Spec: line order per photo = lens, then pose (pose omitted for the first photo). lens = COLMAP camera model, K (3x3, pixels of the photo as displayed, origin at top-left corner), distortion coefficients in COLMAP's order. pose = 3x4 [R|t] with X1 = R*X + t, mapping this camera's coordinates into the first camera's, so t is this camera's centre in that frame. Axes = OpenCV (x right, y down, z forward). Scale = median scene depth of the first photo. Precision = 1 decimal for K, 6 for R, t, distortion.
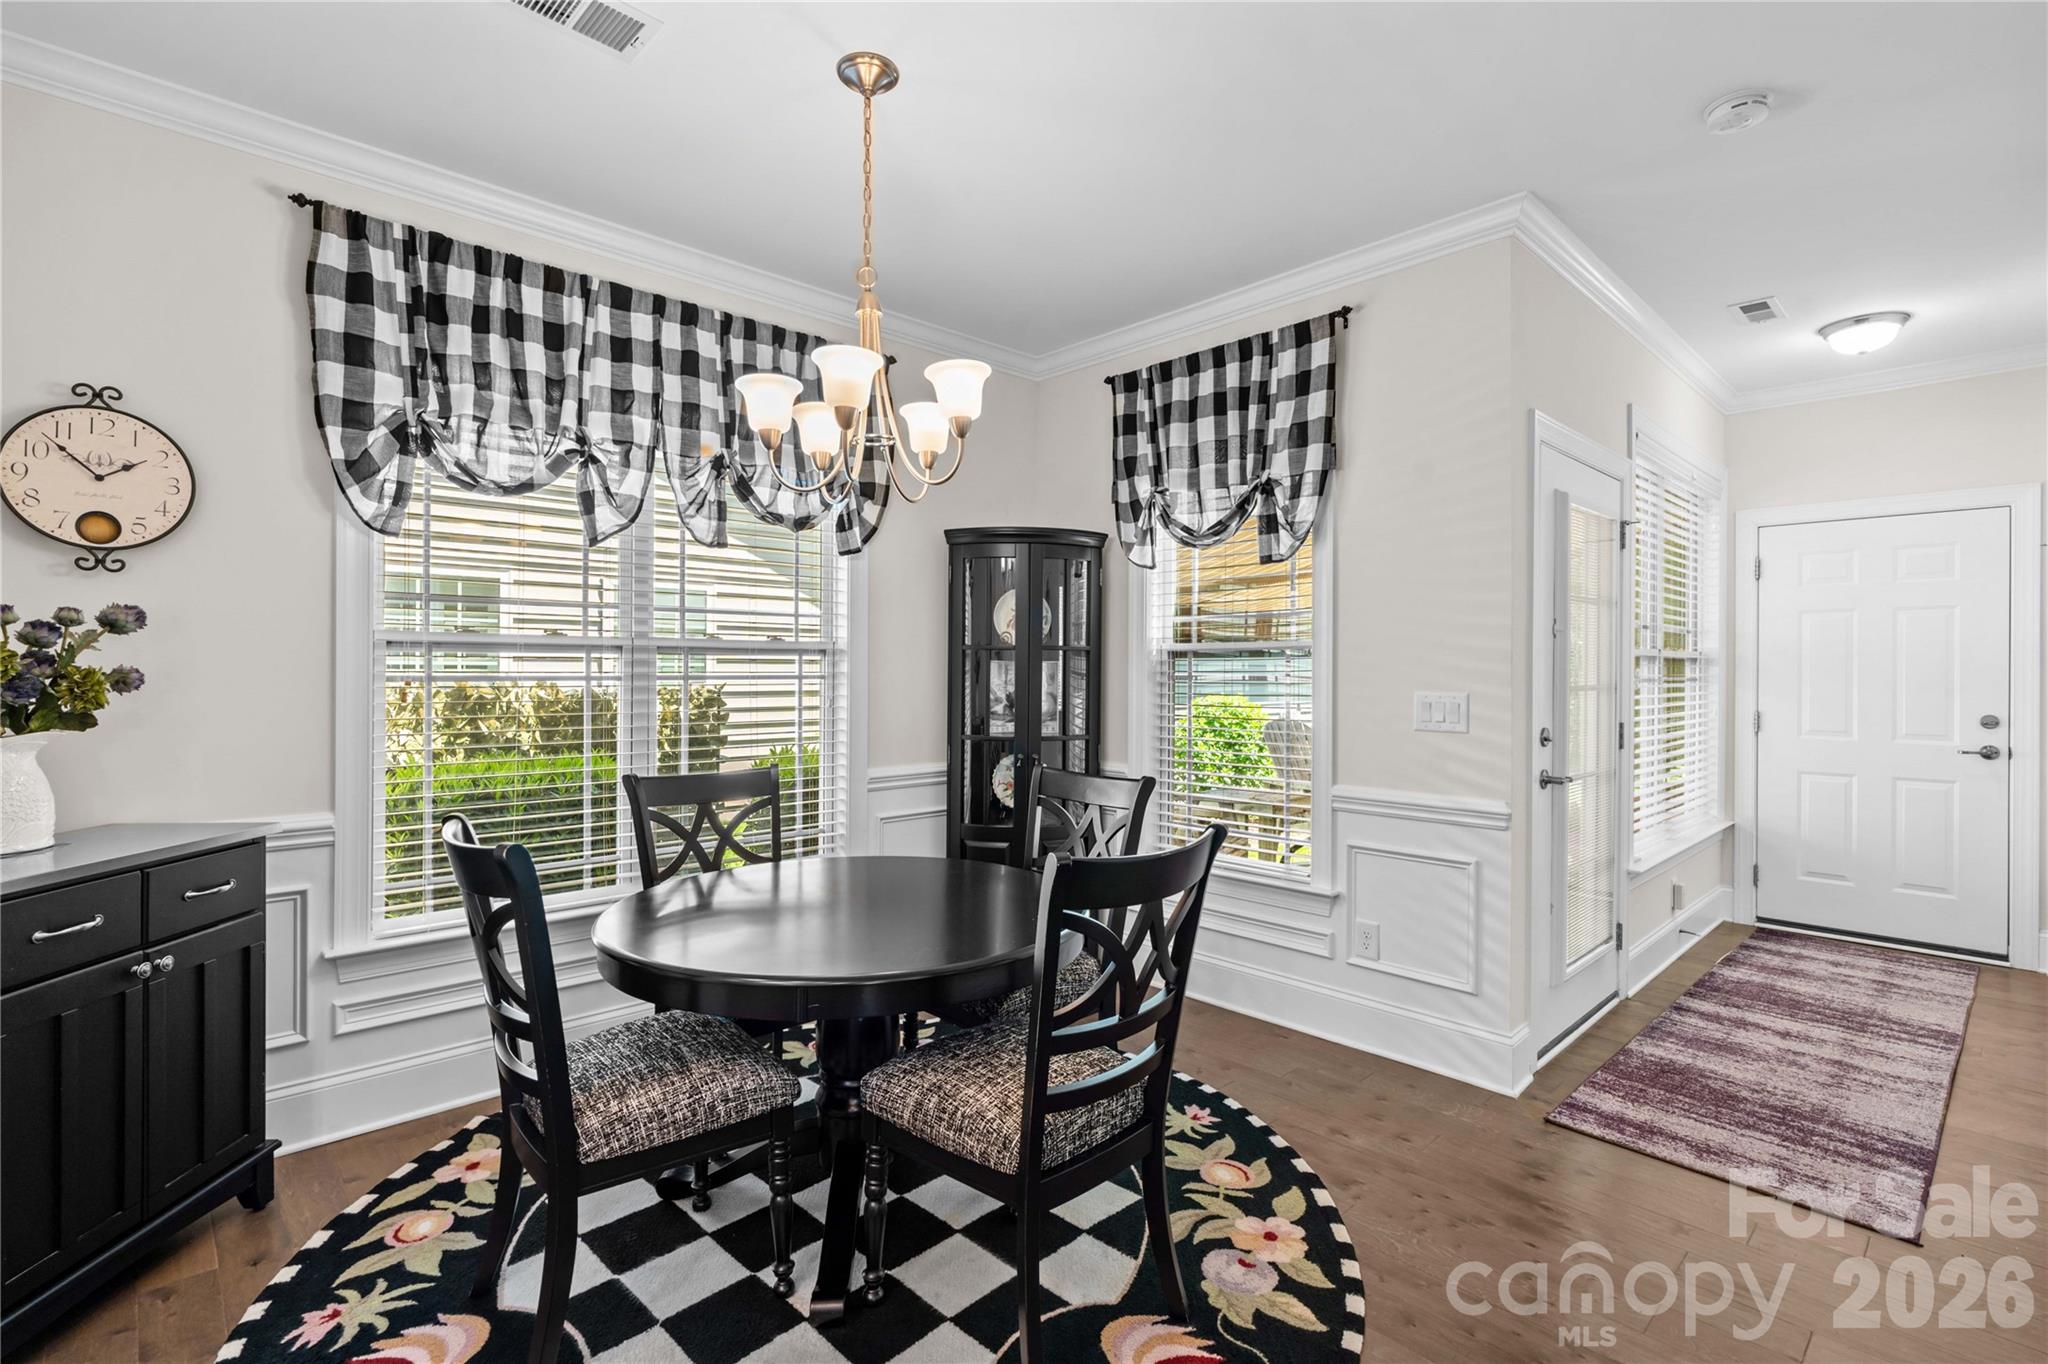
lens RADIAL K [[932.5, 0, 1022.7], [0, 932.5, 678.4], [0, 0, 1]] dist [-0.007847, 0.004607]
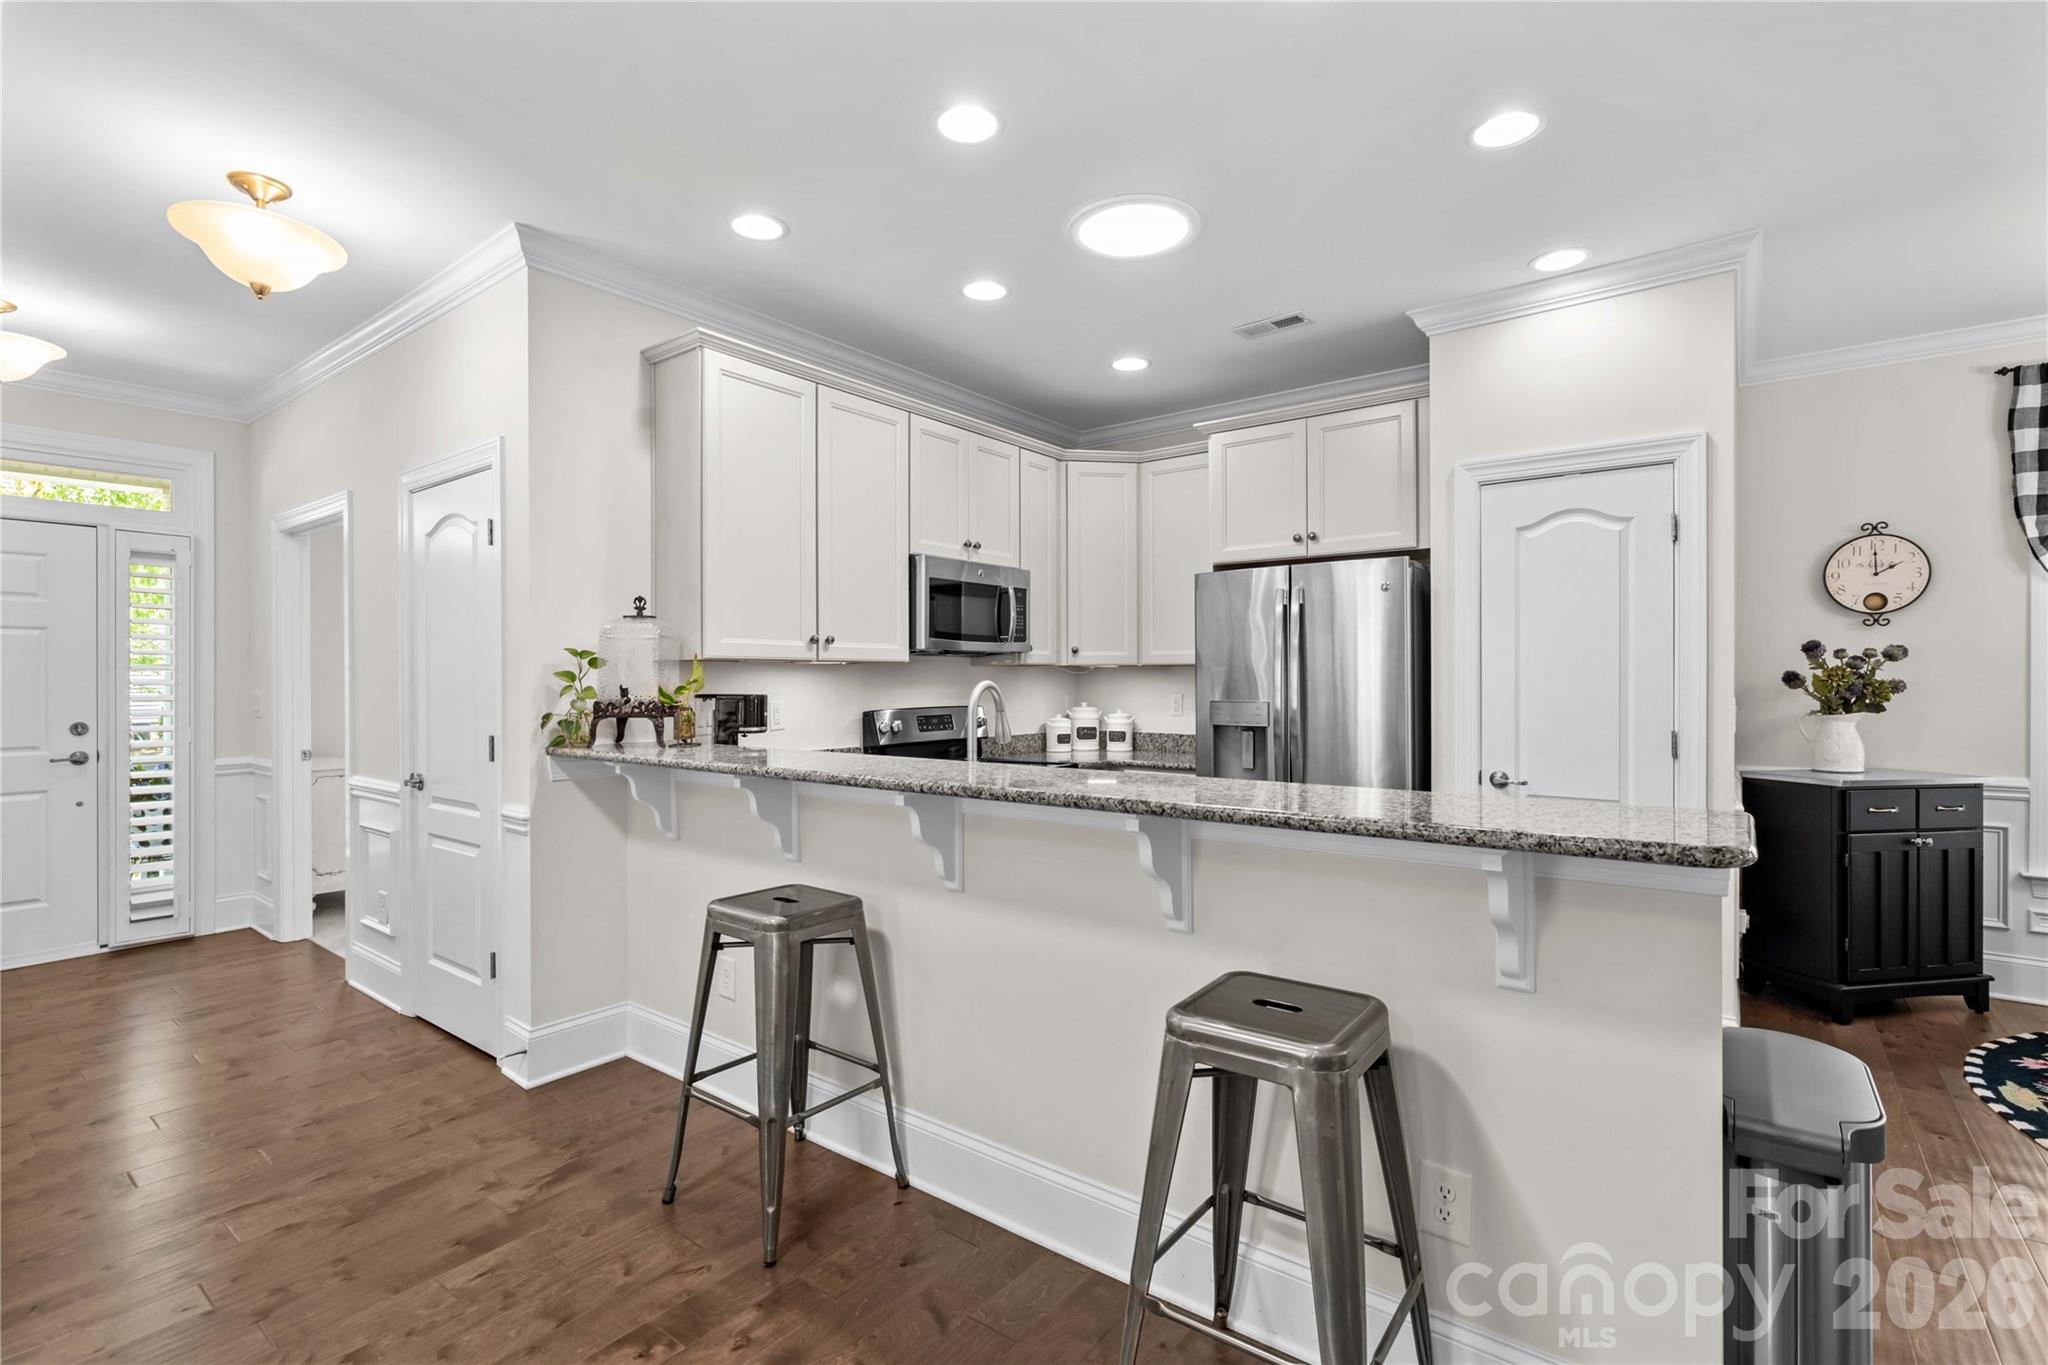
lens RADIAL K [[932.5, 0, 1046.6], [0, 932.5, 679.2], [0, 0, 1]] dist [-0.007847, 0.004607]
pose [[0.160300, -0.006440, -0.987047, 0.440912], [-0.009595, 0.999921, -0.008082, 0.014108], [0.987022, 0.010767, 0.160226, -0.736351]]
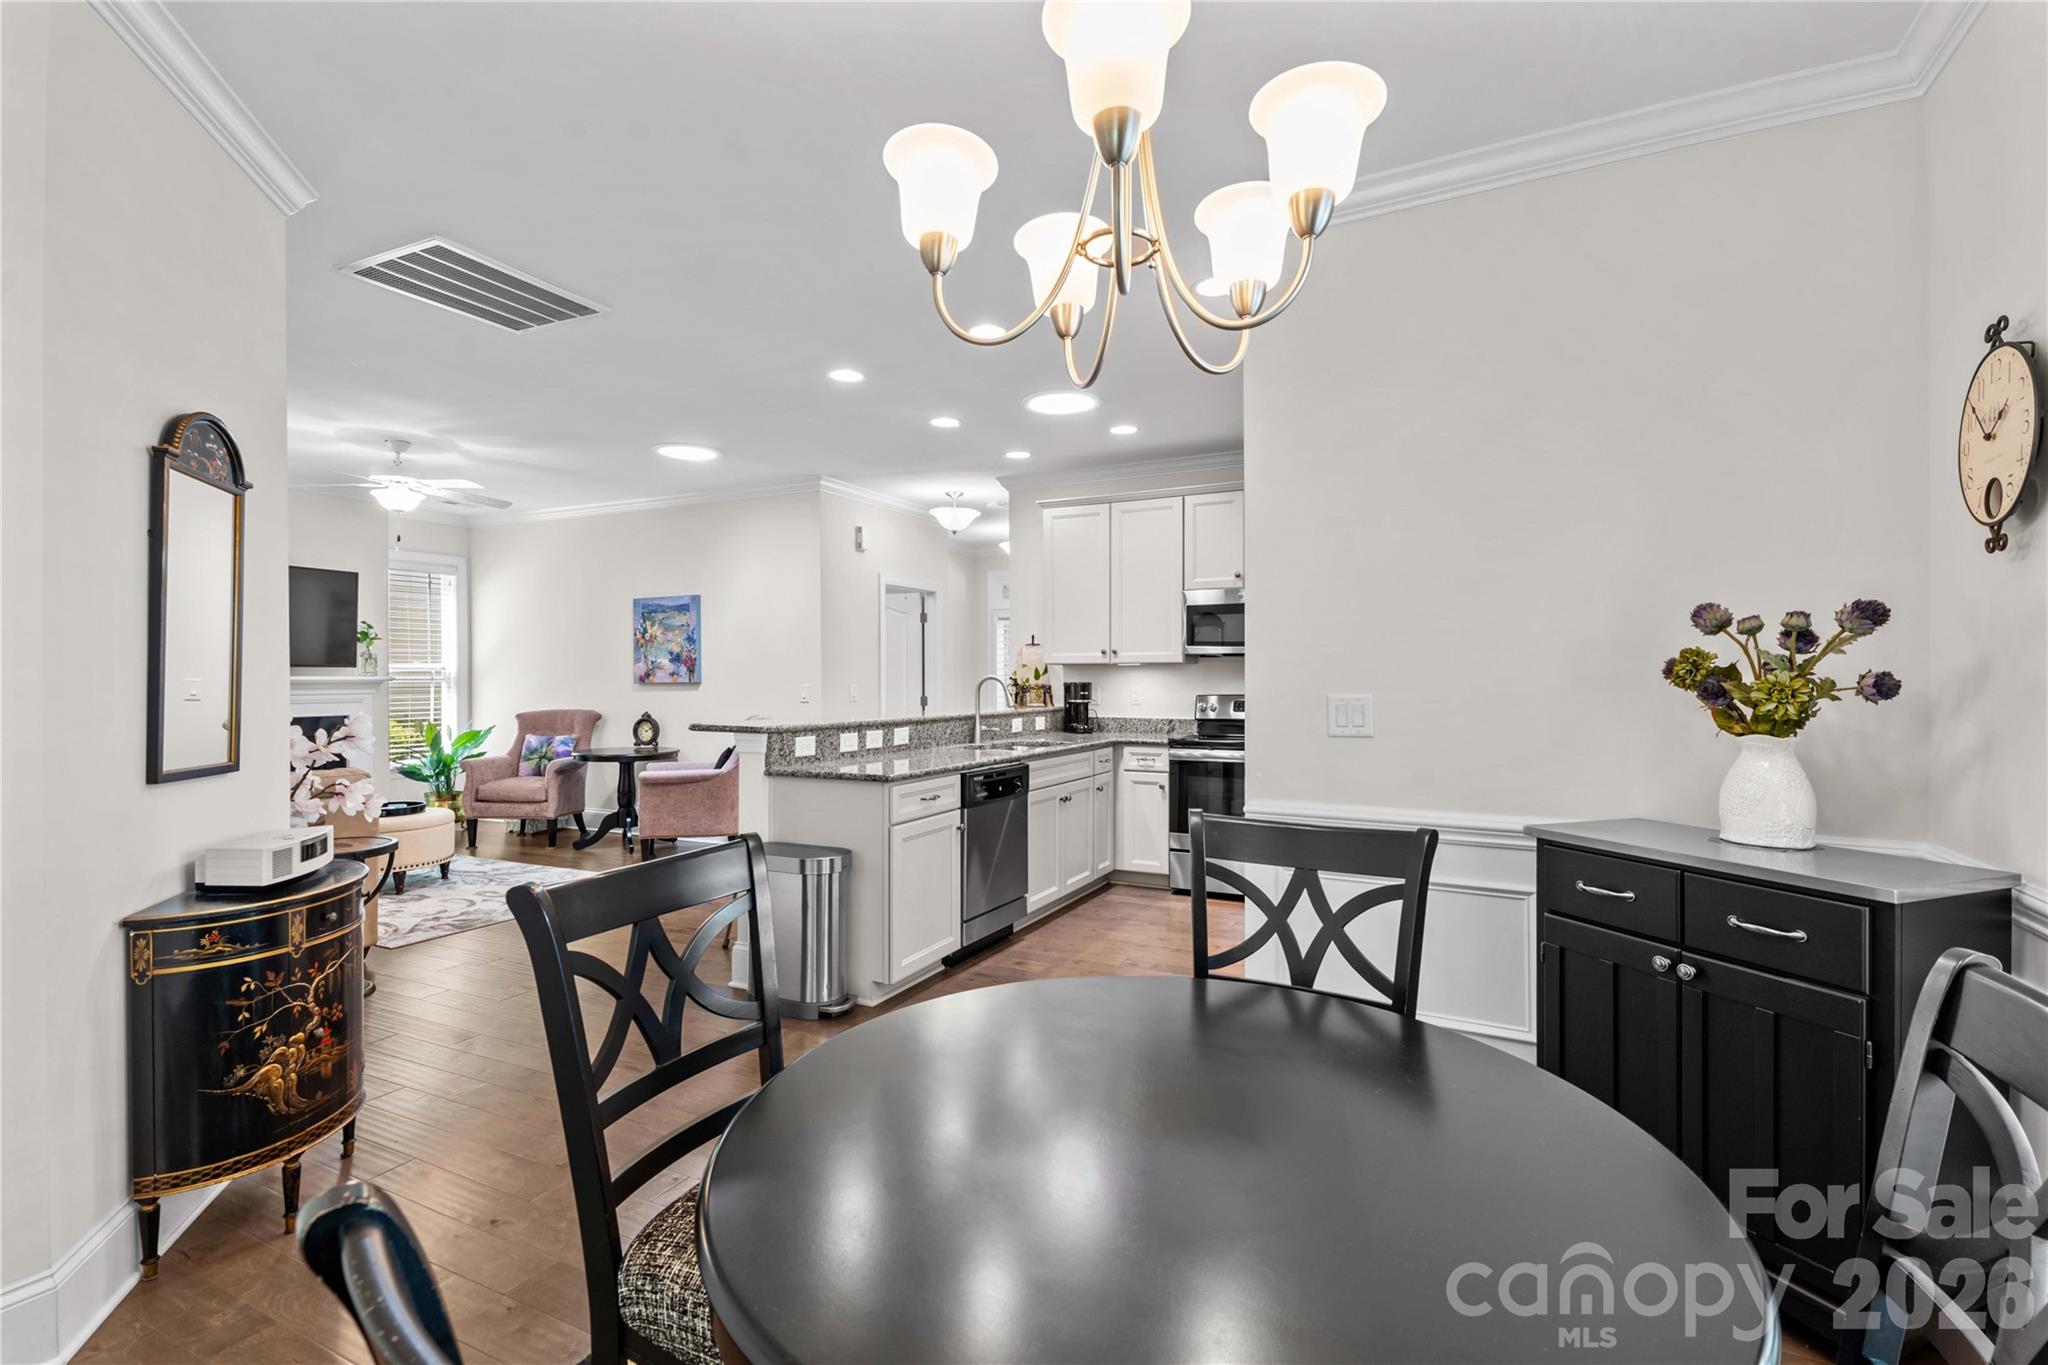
lens RADIAL K [[932.5, 0, 1060.0], [0, 932.5, 681.6], [0, 0, 1]] dist [-0.007847, 0.004607]
pose [[-0.925136, -0.002073, -0.379631, 0.061088], [-0.007960, 0.999871, 0.013936, -0.006968], [0.379553, 0.015915, -0.925033, 1.301604]]
